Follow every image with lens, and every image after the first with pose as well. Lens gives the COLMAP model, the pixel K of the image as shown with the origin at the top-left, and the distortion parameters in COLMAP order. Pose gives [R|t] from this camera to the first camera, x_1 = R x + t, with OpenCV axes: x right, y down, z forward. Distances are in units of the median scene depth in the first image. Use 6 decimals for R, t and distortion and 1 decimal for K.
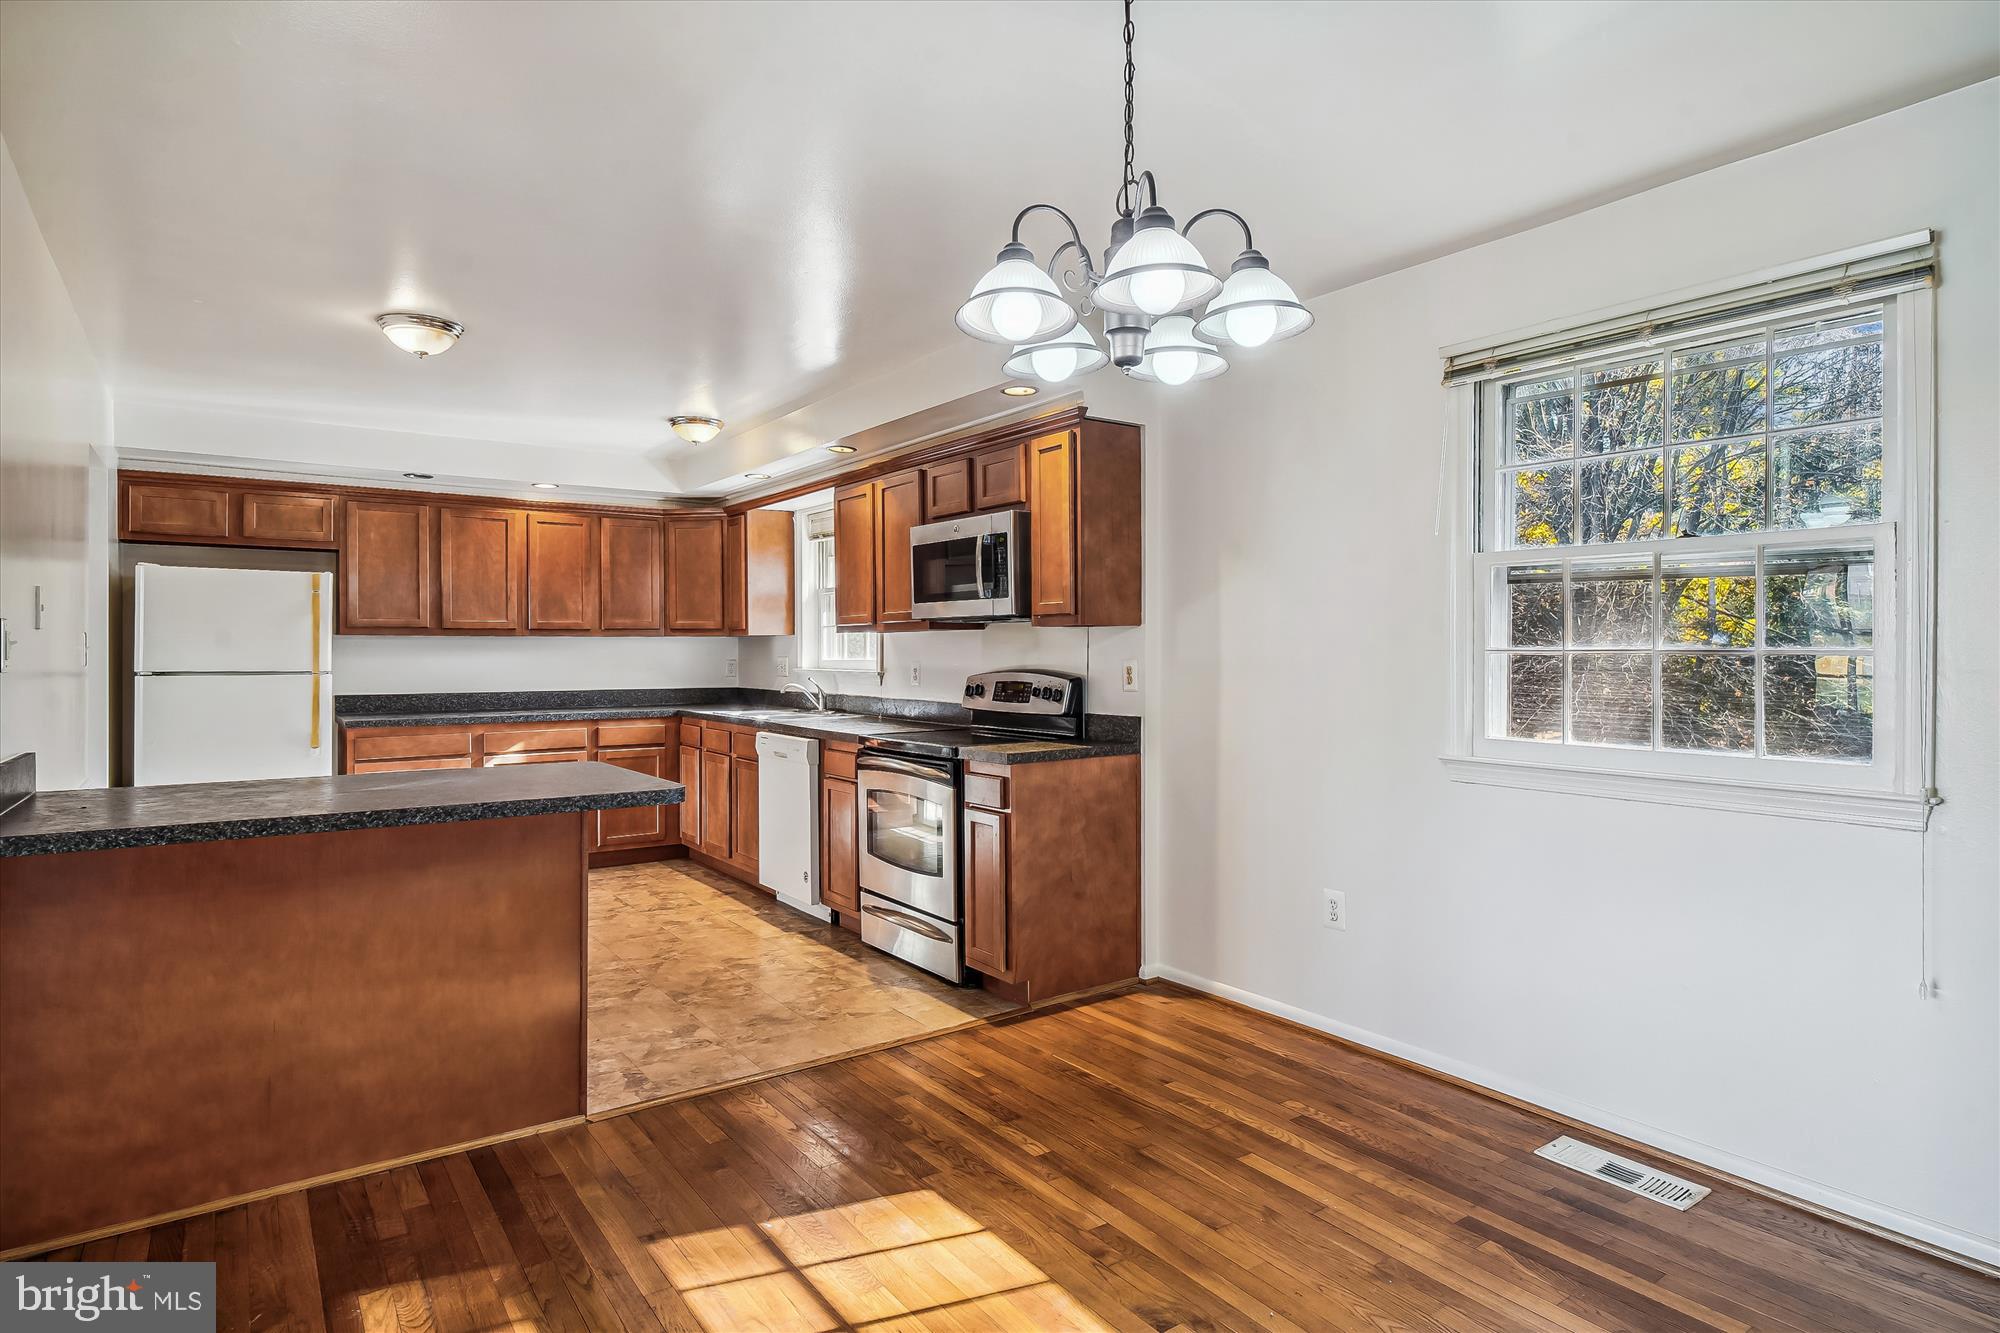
lens RADIAL K [[1079.2, 0, 1015.4], [0, 1079.2, 652.6], [0, 0, 1]] dist [-0.003814, 0.002612]
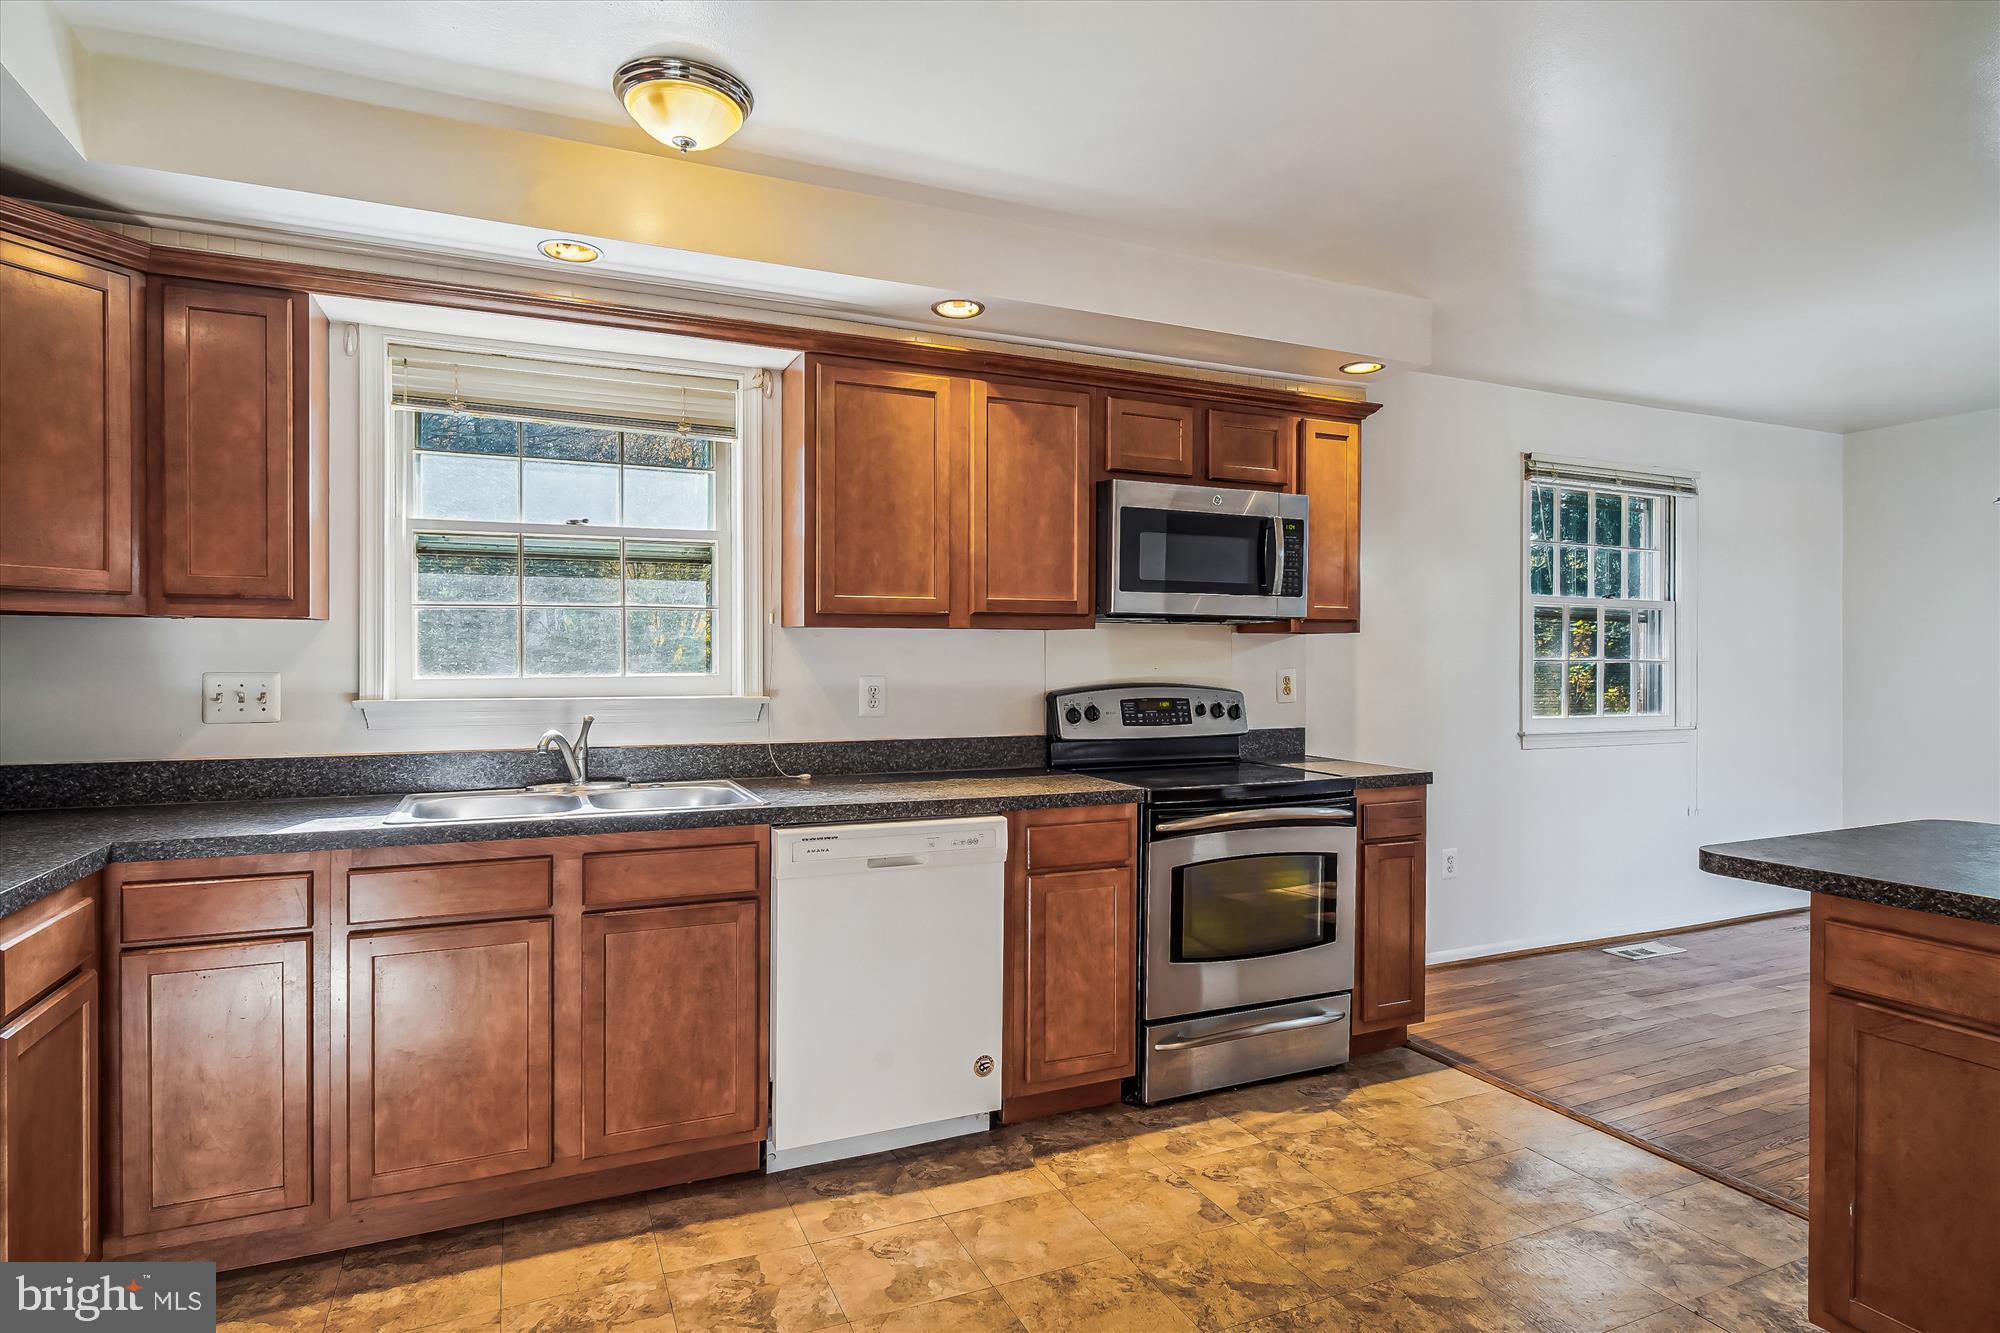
lens RADIAL K [[1079.2, 0, 991.6], [0, 1079.2, 659.0], [0, 0, 1]] dist [-0.003814, 0.002612]
pose [[0.205659, -0.001245, 0.978623, -0.890855], [-0.001687, 0.999997, 0.001627, -0.003505], [-0.978622, -0.001985, 0.205656, 1.066235]]
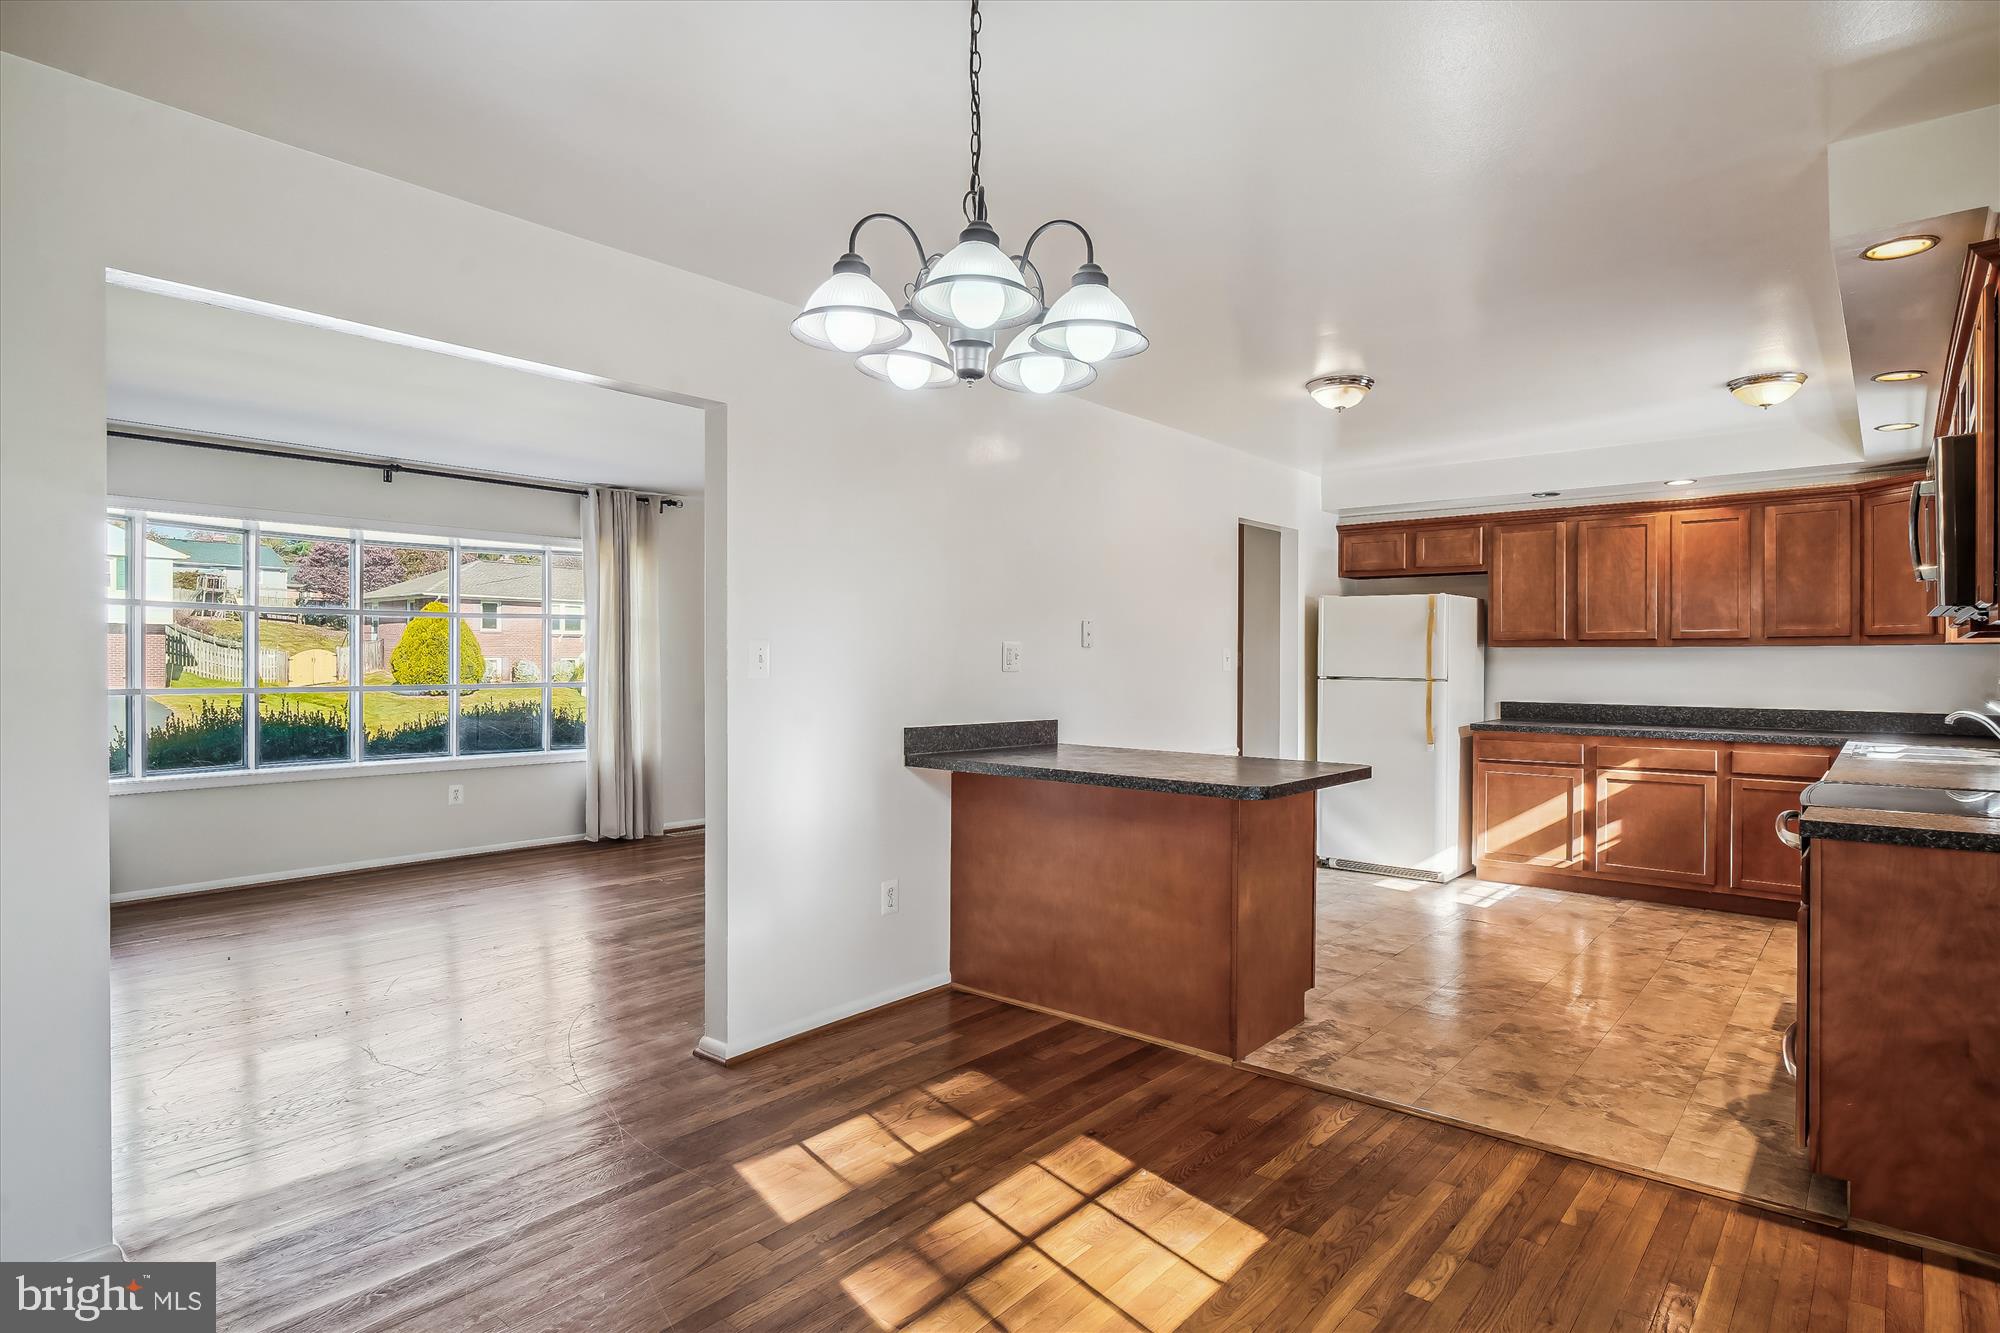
lens RADIAL K [[1079.2, 0, 1009.9], [0, 1079.2, 673.7], [0, 0, 1]] dist [-0.003814, 0.002612]
pose [[0.249856, 0.014372, -0.968176, 0.459547], [-0.007505, 0.999889, 0.012905, 0.000279], [0.968254, 0.004042, 0.249936, 0.331495]]
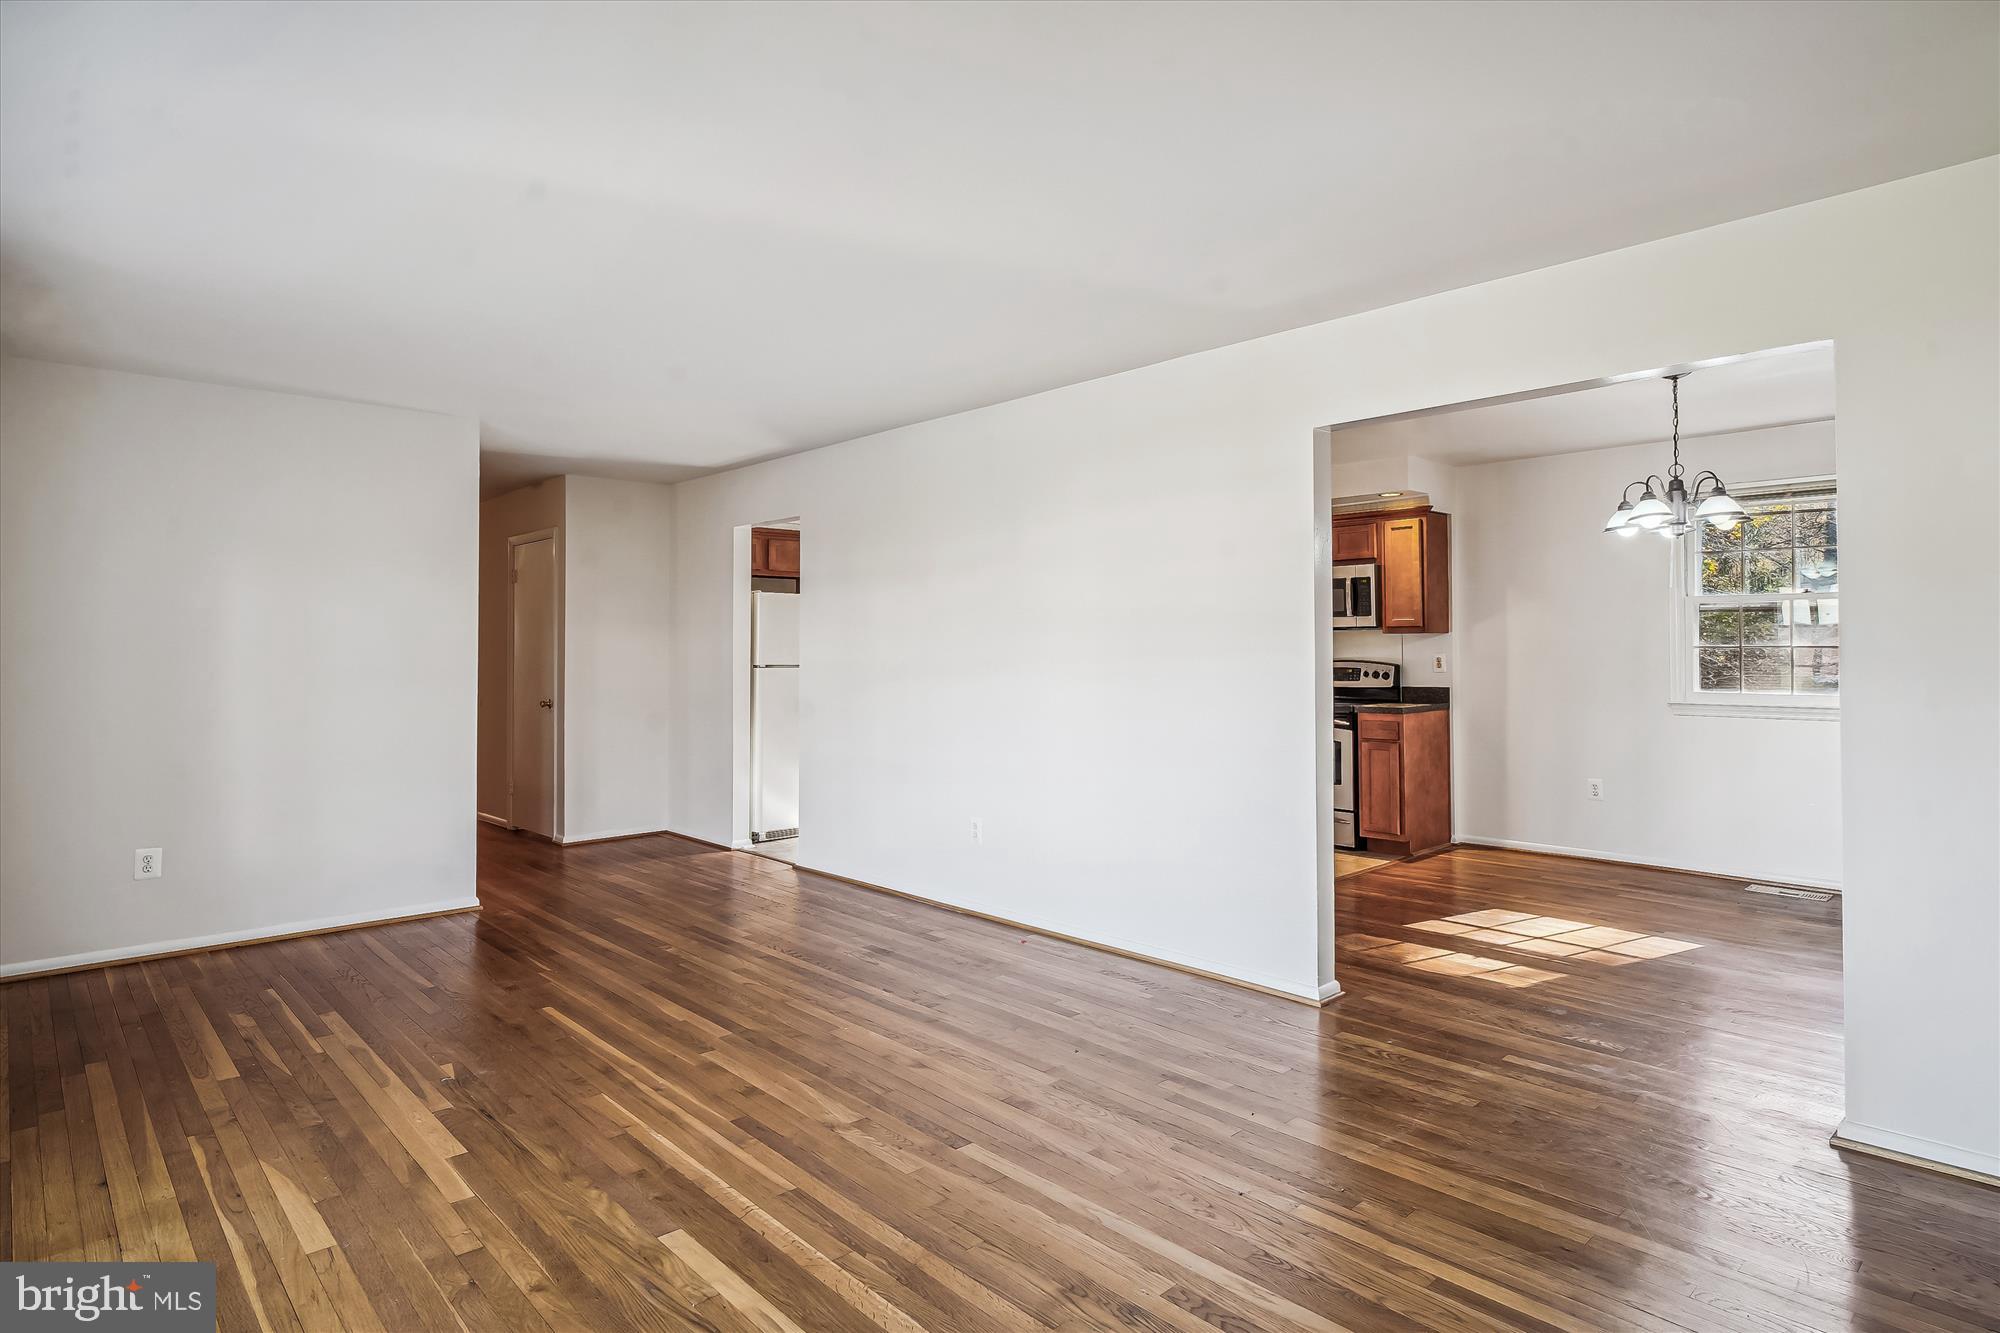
lens RADIAL K [[1079.2, 0, 1003.7], [0, 1079.2, 628.3], [0, 0, 1]] dist [-0.003814, 0.002612]
pose [[0.992931, -0.002613, 0.118667, -0.767694], [0.005234, 0.999749, -0.021784, 0.000788], [-0.118580, 0.022251, 0.992695, -0.583929]]
